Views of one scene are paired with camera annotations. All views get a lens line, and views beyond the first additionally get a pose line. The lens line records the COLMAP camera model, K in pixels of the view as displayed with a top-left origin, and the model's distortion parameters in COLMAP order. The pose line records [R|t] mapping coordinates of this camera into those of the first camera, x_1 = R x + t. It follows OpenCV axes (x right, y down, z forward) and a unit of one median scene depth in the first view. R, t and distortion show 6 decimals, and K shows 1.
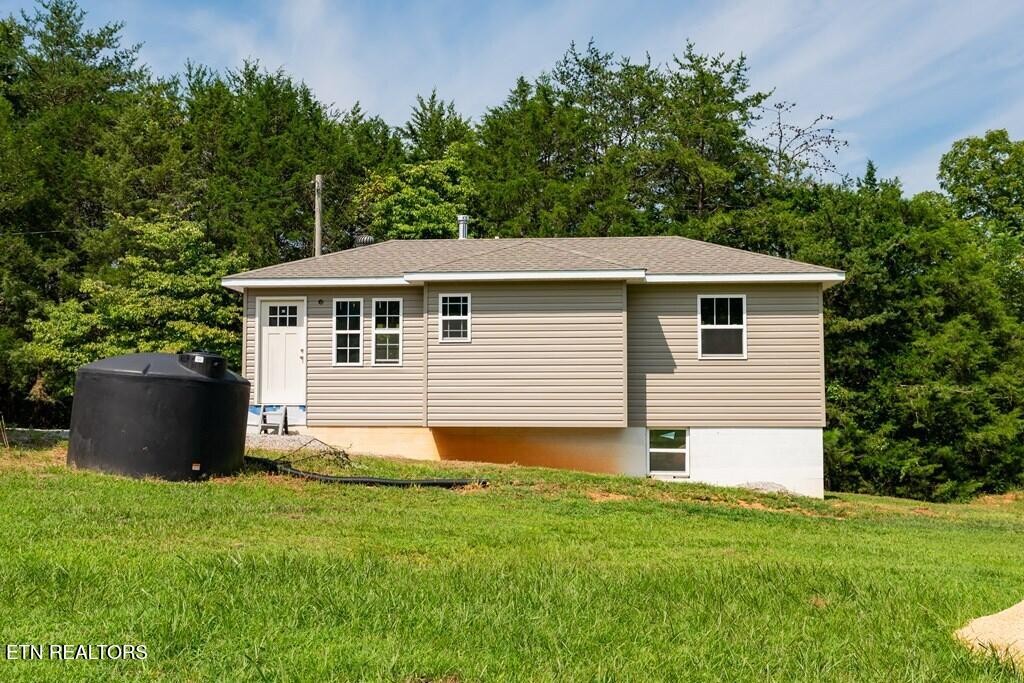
lens RADIAL K [[821.2, 0, 509.9], [0, 821.2, 344.5], [0, 0, 1]] dist [-0.094697, 0.077715]
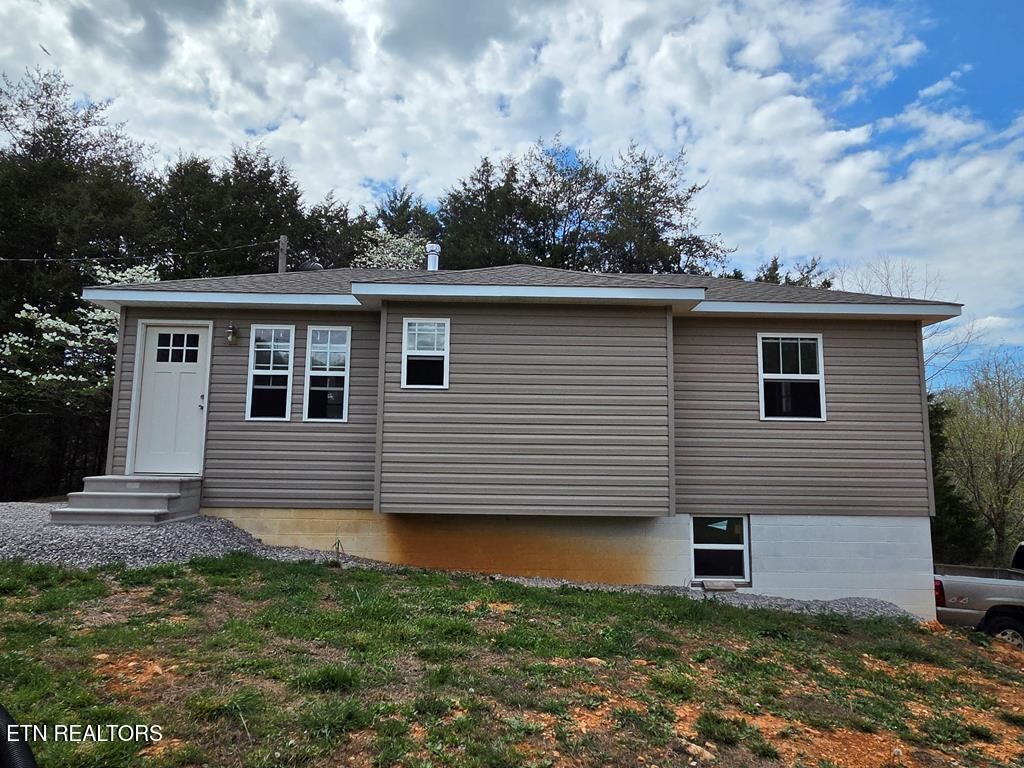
lens RADIAL K [[644.7, 0, 513.1], [0, 644.7, 383.2], [0, 0, 1]] dist [0.003219, 0.001496]
pose [[0.996000, 0.025056, 0.085762, -0.037652], [-0.020899, 0.998579, -0.049028, 0.017438], [-0.086869, 0.047040, 0.995109, 0.432750]]
